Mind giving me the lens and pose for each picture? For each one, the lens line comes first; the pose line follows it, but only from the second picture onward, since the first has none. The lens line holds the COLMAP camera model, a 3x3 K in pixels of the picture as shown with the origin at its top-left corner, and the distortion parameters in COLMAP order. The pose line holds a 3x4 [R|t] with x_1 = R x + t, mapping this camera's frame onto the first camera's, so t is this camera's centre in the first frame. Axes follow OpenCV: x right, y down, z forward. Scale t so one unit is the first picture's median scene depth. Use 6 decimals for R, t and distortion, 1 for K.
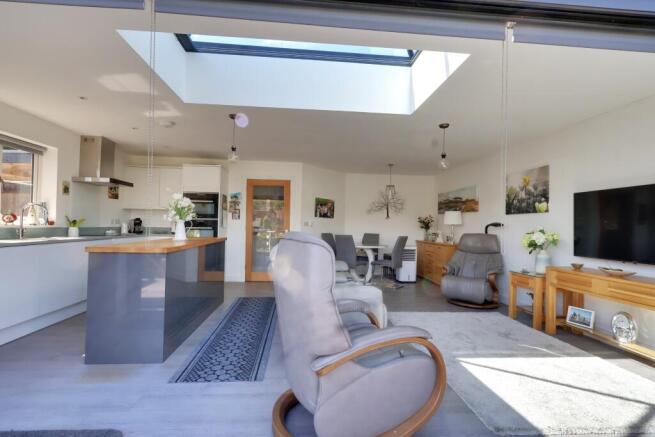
lens RADIAL K [[308.7, 0, 327.5], [0, 308.7, 218.5], [0, 0, 1]] dist [0.010752, 0.000179]
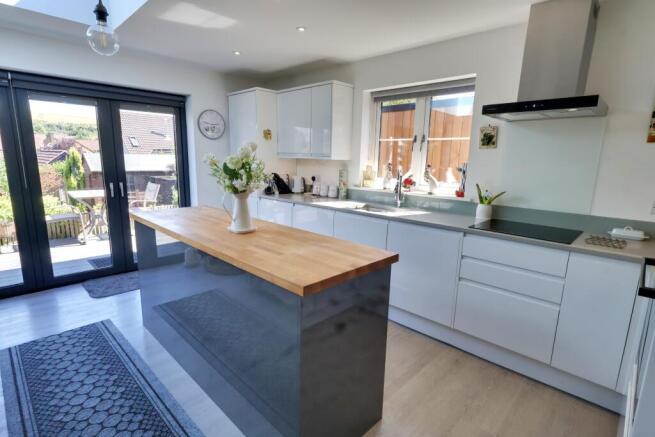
lens RADIAL K [[329.9, 0, 327.5], [0, 329.9, 218.5], [0, 0, 1]] dist [-0.001485, -0.000087]
pose [[-0.751968, 0.089867, -0.653045, -0.257128], [-0.022984, 0.986487, 0.162219, -0.054406], [0.658799, 0.136993, -0.739741, 1.763102]]
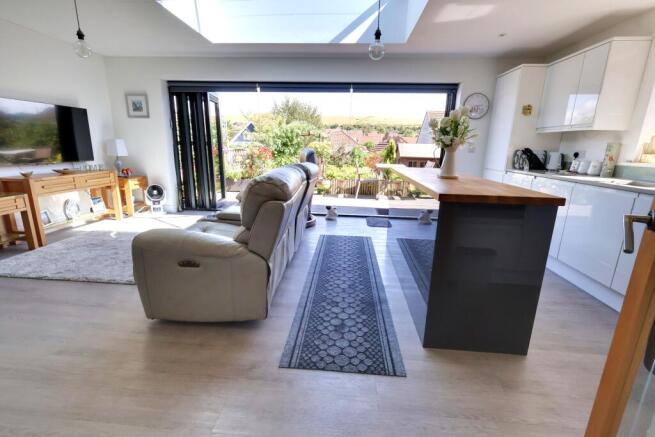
lens RADIAL K [[308.7, 0, 327.5], [0, 308.7, 218.5], [0, 0, 1]] dist [0.010752, 0.000179]
pose [[-0.986874, -0.075863, 0.142567, -0.373355], [-0.043595, 0.975167, 0.217136, 0.023891], [-0.155500, 0.208071, -0.965674, 2.021829]]
